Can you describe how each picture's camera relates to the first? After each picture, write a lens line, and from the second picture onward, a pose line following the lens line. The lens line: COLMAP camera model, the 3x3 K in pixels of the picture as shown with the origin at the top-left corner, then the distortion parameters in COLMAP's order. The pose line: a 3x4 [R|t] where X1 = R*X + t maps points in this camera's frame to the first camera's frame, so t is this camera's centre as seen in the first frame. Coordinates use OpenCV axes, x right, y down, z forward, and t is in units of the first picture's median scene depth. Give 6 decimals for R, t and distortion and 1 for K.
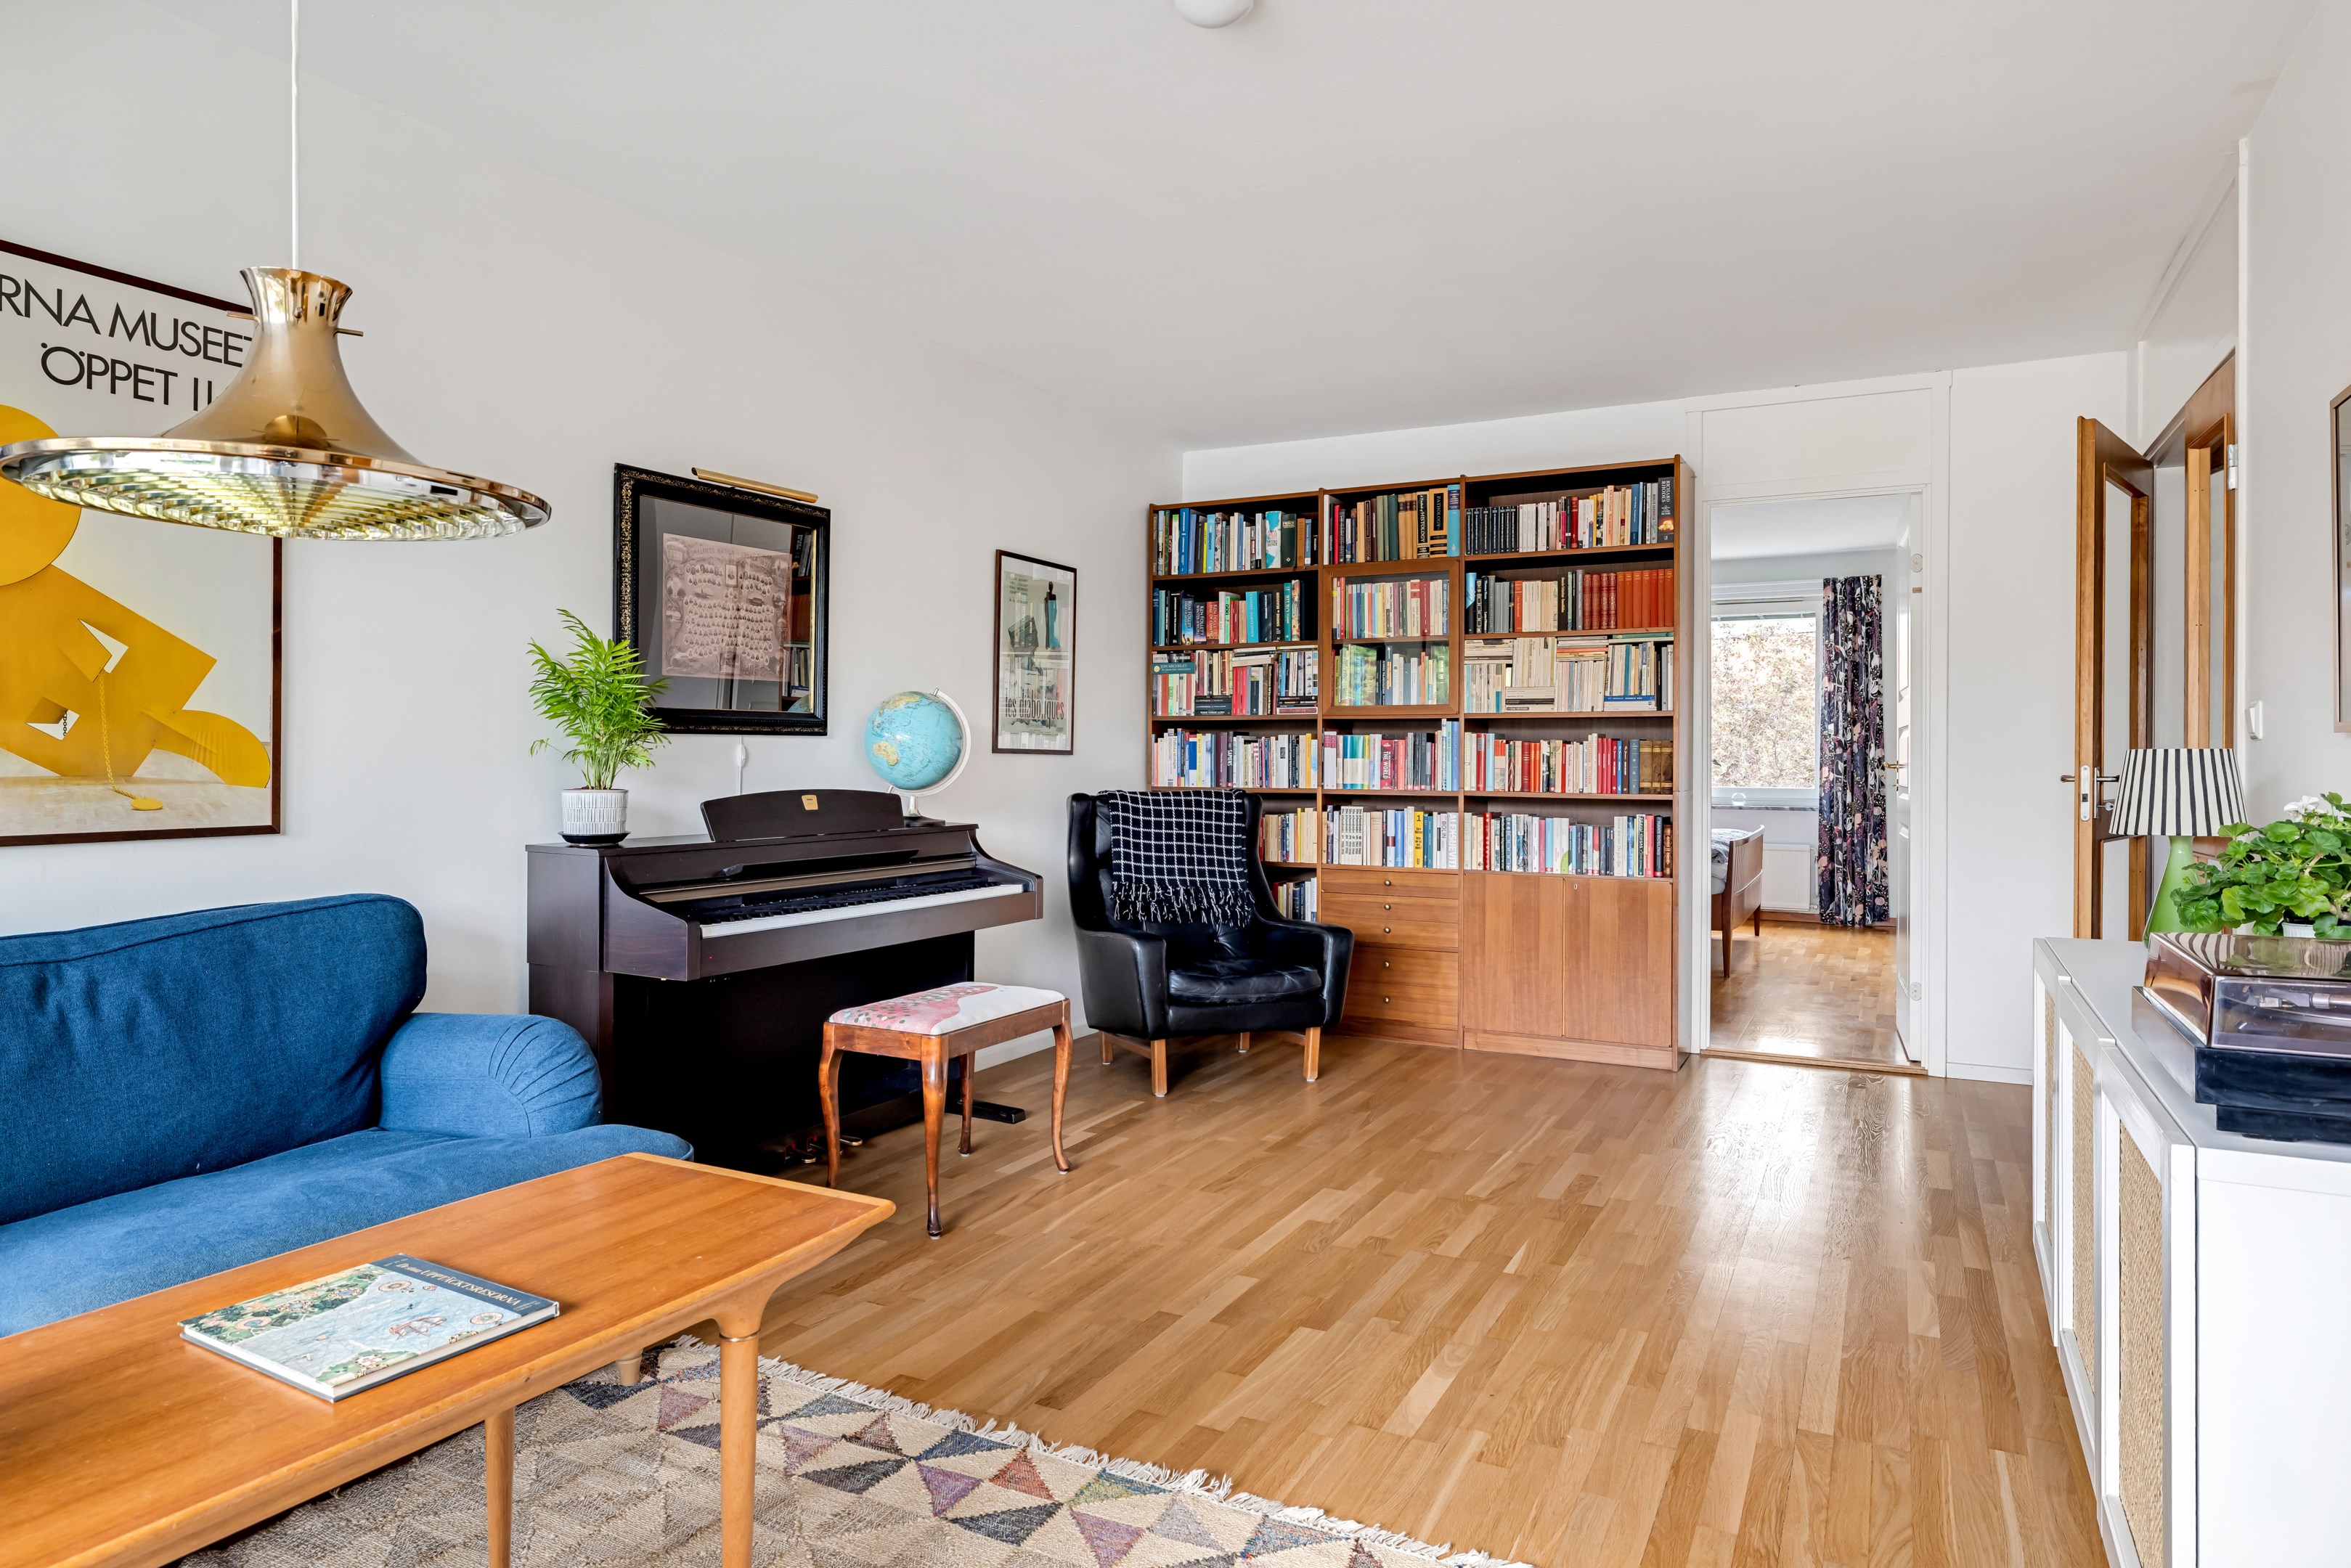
lens RADIAL K [[1401.2, 0, 1203.6], [0, 1401.2, 755.1], [0, 0, 1]] dist [-0.001688, 0.000158]
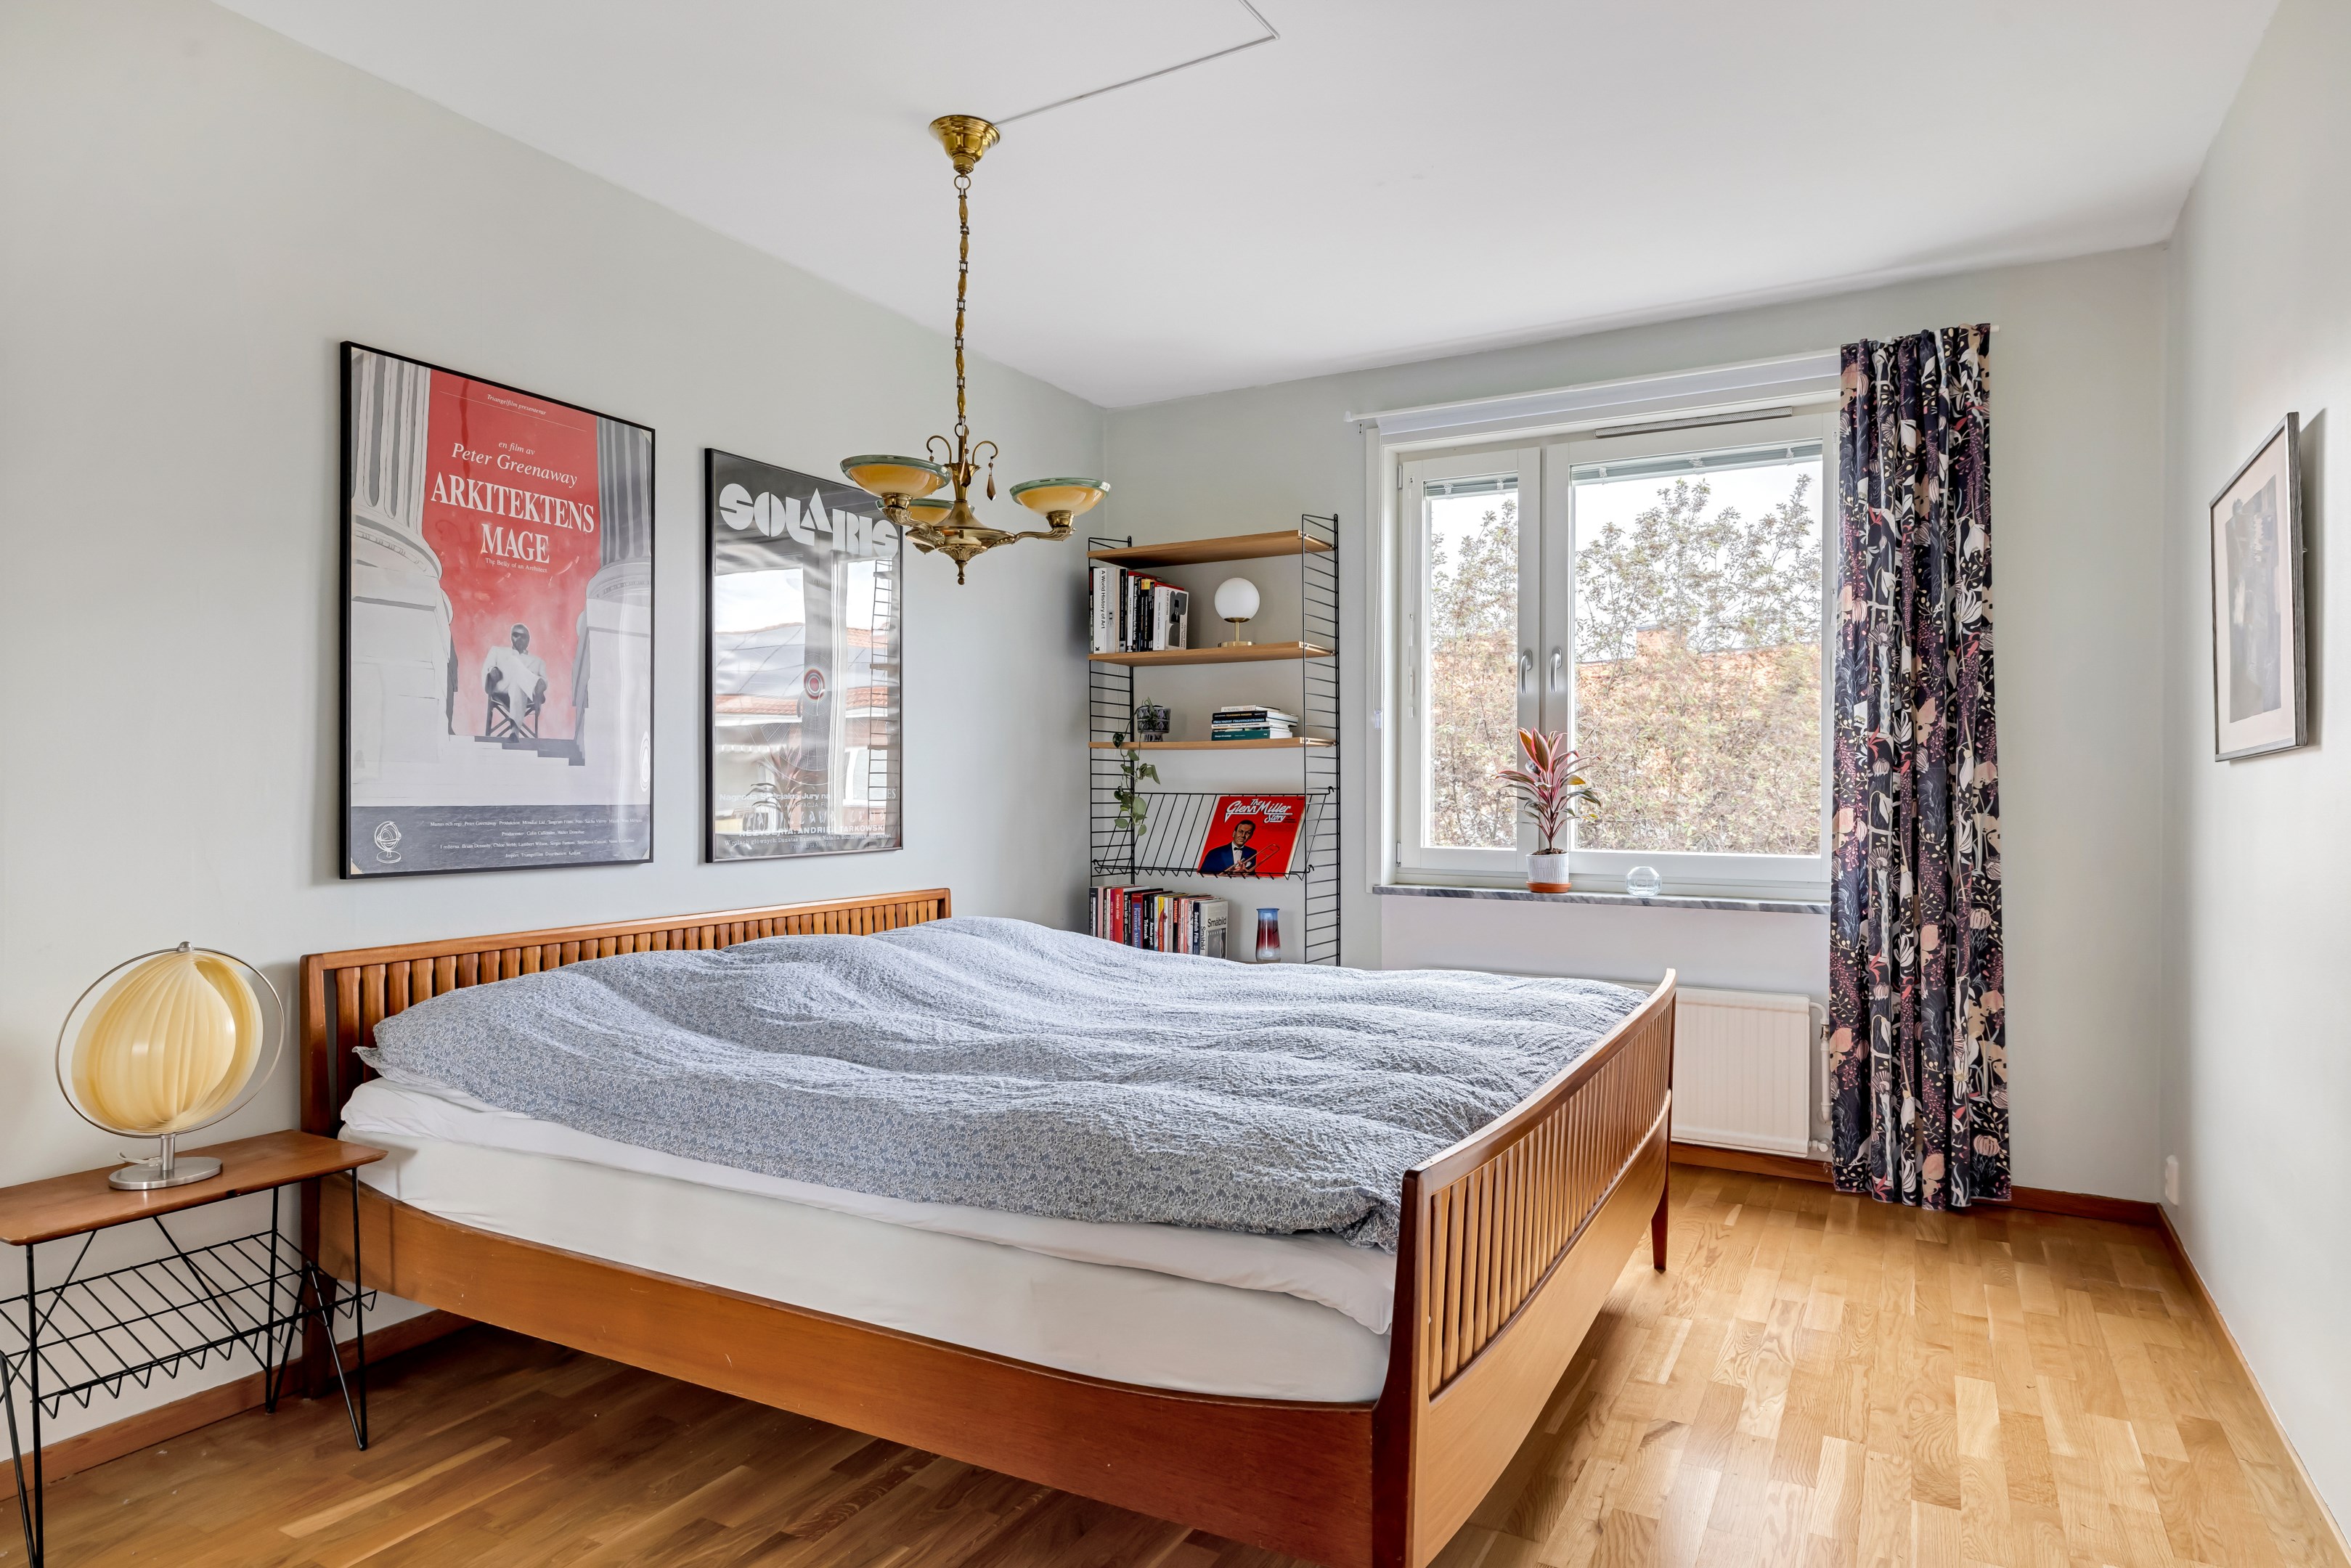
lens RADIAL K [[1374.4, 0, 1187.1], [0, 1374.4, 782.2], [0, 0, 1]] dist [-0.000499, 0.001864]
pose [[0.999627, -0.002090, -0.027245, 0.254847], [0.002105, 0.999998, 0.000536, 0.000373], [0.027244, -0.000593, 0.999629, 0.576752]]
